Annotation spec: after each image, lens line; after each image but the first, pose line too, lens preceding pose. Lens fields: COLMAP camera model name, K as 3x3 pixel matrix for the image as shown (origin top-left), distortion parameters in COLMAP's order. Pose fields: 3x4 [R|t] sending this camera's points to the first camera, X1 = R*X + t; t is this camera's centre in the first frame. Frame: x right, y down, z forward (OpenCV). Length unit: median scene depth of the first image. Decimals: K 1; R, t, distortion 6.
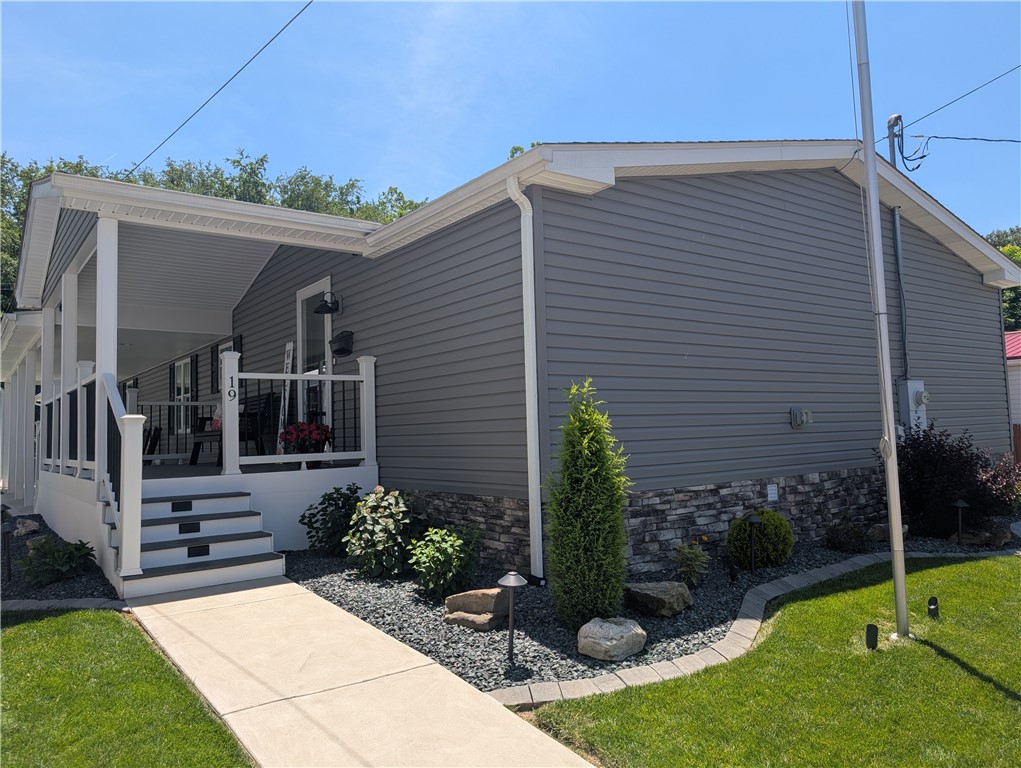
lens RADIAL K [[726.7, 0, 510.5], [0, 726.7, 384.0], [0, 0, 1]] dist [0.054744, -0.001794]
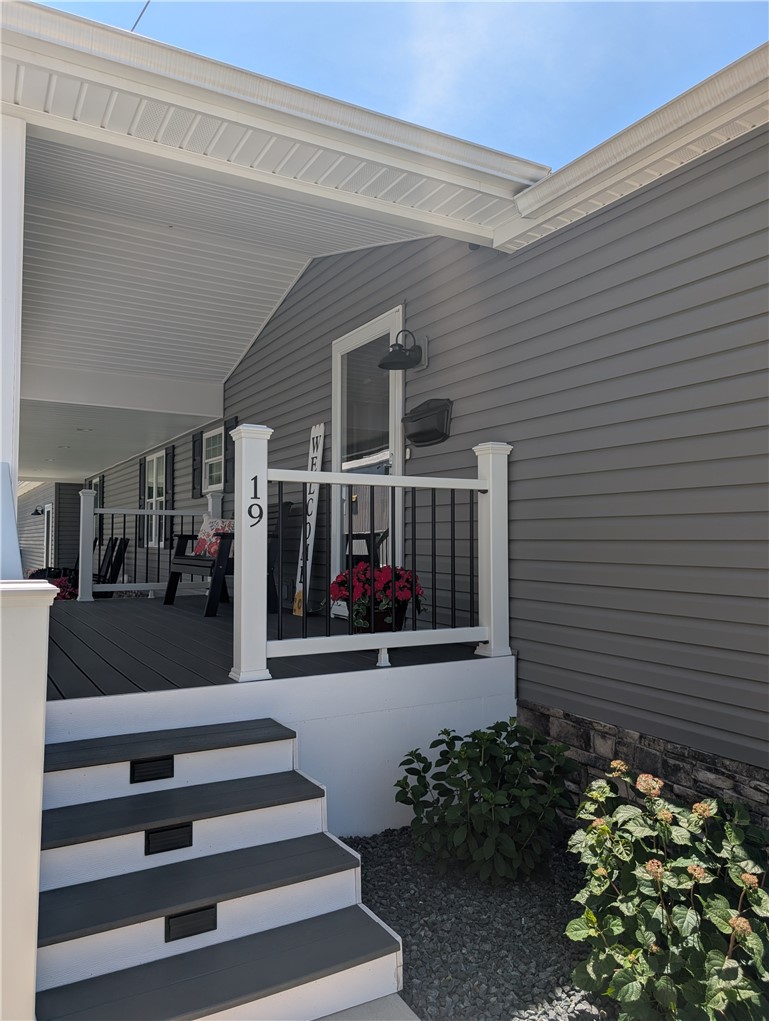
lens RADIAL K [[726.7, 0, 384.5], [0, 726.7, 510.5], [0, 0, 1]] dist [0.054744, -0.001794]
pose [[0.993152, 0.028951, -0.113184, -0.195168], [-0.025609, 0.999195, 0.030869, -0.003674], [0.113987, -0.027759, 0.993094, 0.432105]]
